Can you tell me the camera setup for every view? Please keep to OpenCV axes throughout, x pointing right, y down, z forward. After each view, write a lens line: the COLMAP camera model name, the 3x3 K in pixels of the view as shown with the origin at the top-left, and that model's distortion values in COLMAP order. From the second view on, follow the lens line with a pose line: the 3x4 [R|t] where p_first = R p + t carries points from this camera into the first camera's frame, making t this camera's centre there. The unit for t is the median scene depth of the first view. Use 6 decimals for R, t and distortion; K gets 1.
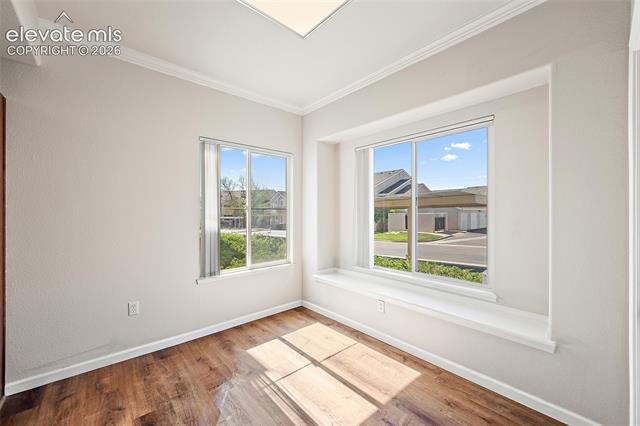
lens RADIAL K [[252.5, 0, 320.0], [0, 252.5, 213.0], [0, 0, 1]] dist [-0.000627, -0.000088]
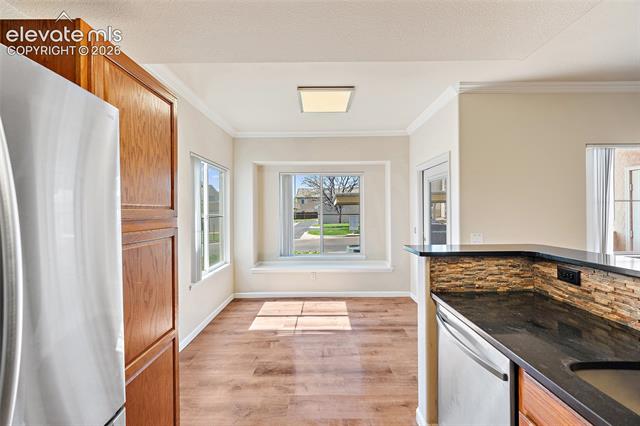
lens RADIAL K [[253.6, 0, 321.2], [0, 253.6, 208.7], [0, 0, 1]] dist [-0.000548, -0.000026]
pose [[0.664553, 0.003488, 0.747233, -0.741059], [0.005161, 0.999944, -0.009257, -0.039870], [-0.747224, 0.010009, 0.664497, -0.104502]]
